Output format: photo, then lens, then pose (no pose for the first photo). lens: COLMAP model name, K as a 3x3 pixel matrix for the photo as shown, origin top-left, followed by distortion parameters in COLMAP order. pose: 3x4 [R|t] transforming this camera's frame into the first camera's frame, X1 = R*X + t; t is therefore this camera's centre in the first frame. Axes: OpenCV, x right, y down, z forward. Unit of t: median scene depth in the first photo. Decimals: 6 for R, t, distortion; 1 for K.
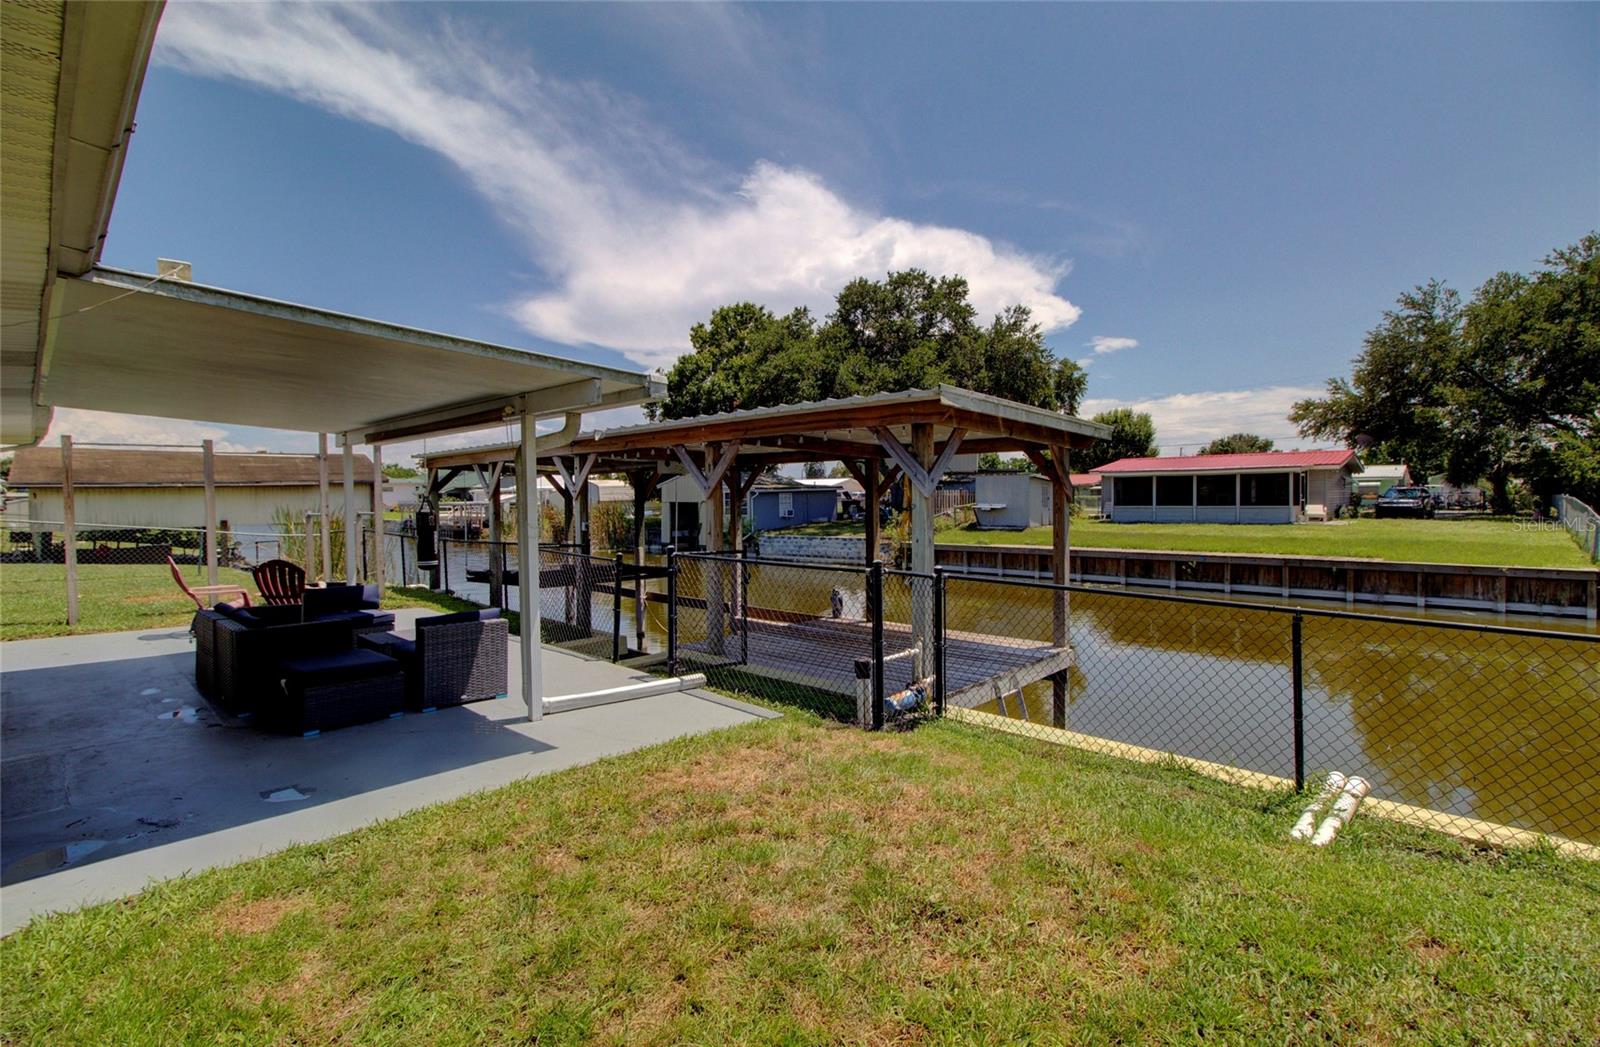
lens RADIAL K [[723.8, 0, 826.7], [0, 723.8, 513.5], [0, 0, 1]] dist [0.028036, -0.000548]
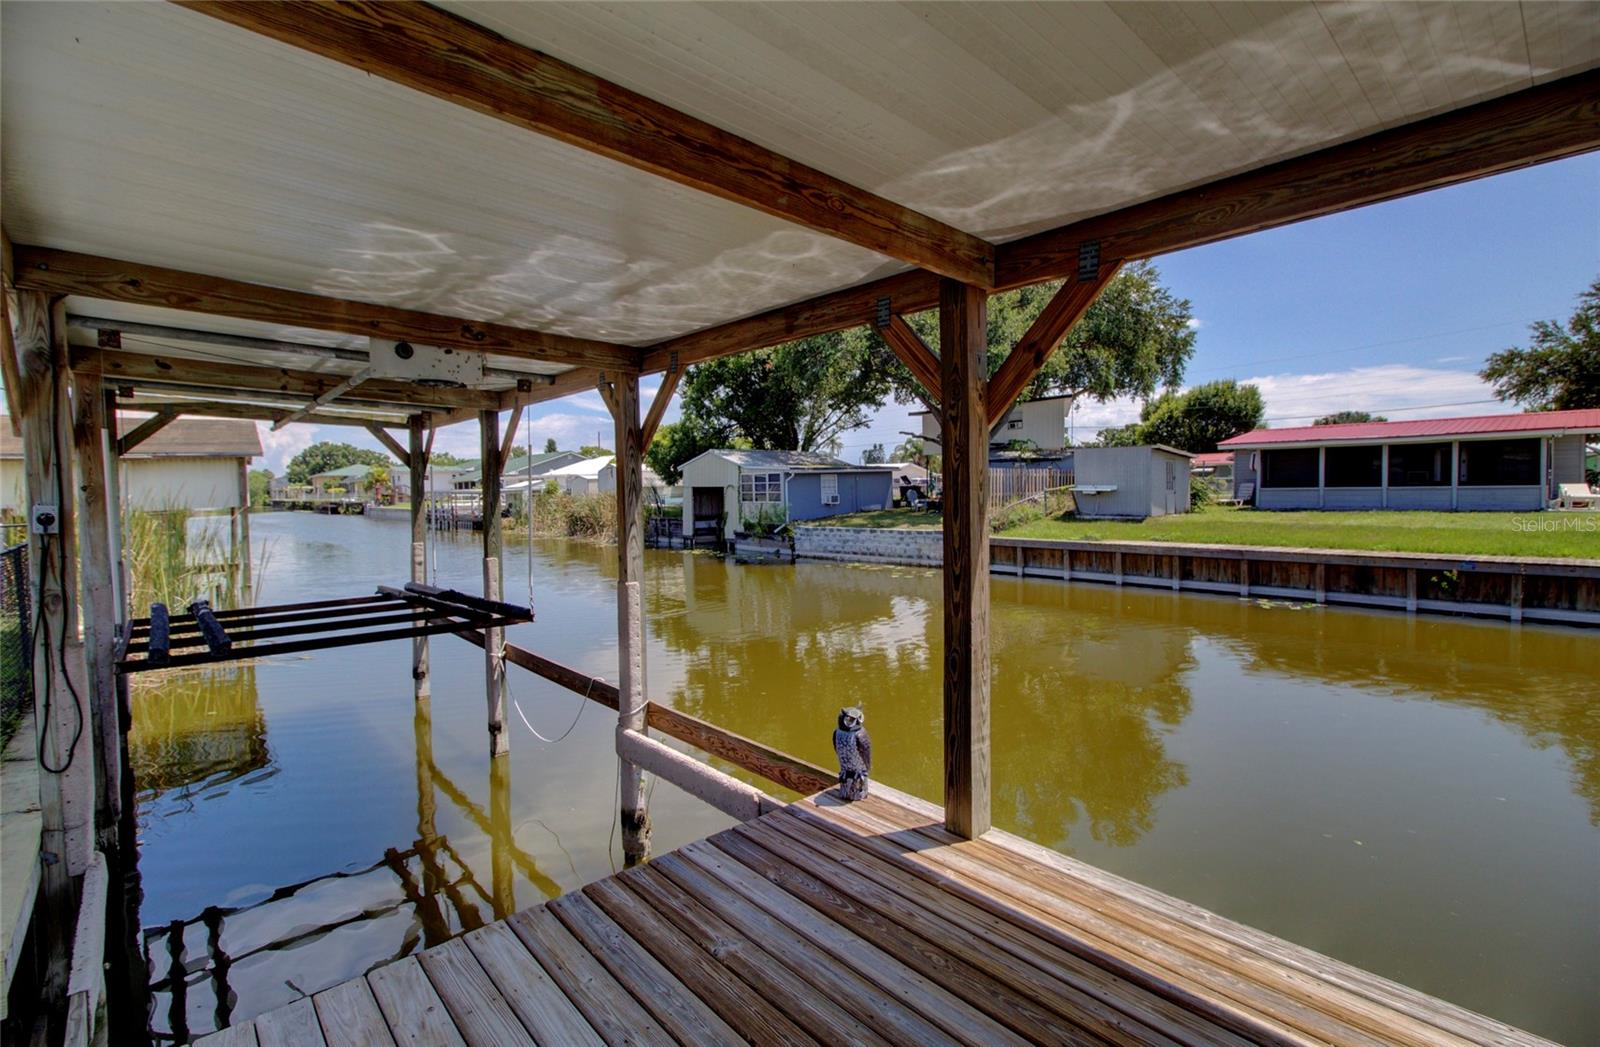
lens RADIAL K [[719.4, 0, 804.1], [0, 719.4, 517.3], [0, 0, 1]] dist [0.000927, 0.000883]
pose [[0.993474, -0.001258, -0.114051, 0.008705], [0.003590, 0.999789, 0.020246, 0.003181], [0.114001, -0.020523, 0.993269, 0.203551]]
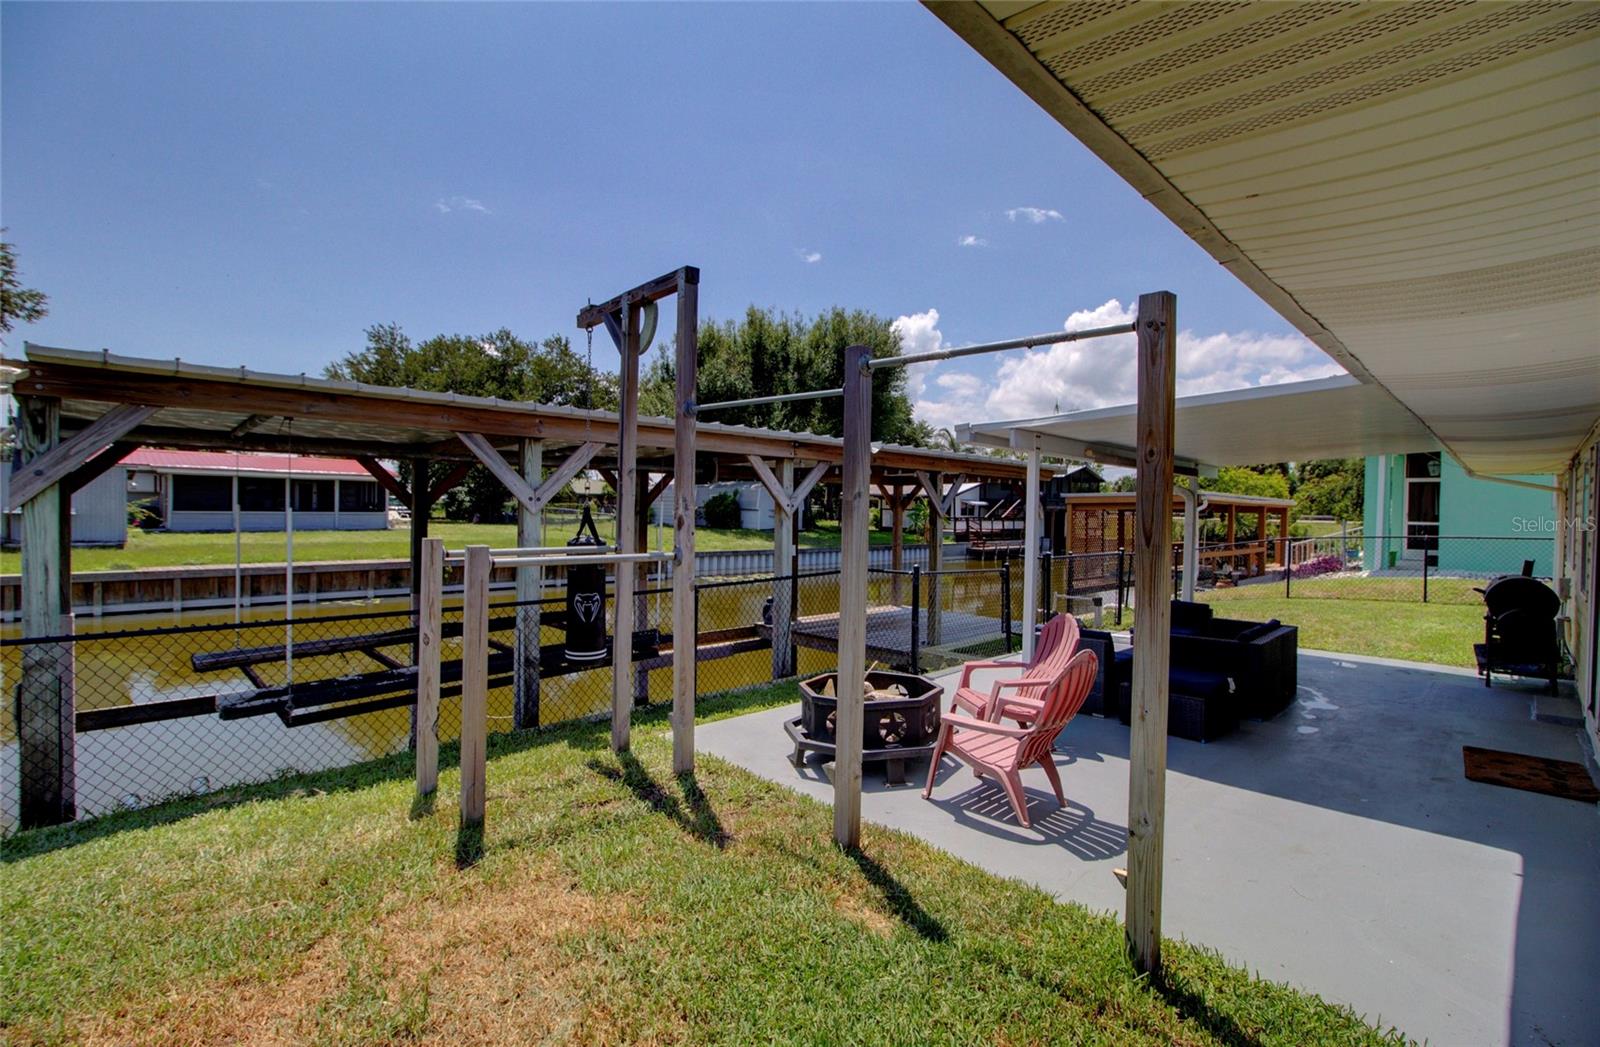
lens RADIAL K [[719.4, 0, 804.1], [0, 719.4, 517.3], [0, 0, 1]] dist [0.000927, 0.000883]
pose [[0.079609, -0.003887, 0.996819, -0.327272], [-0.000372, 0.999992, 0.003929, -0.006525], [-0.996826, -0.000684, 0.079607, 0.264319]]
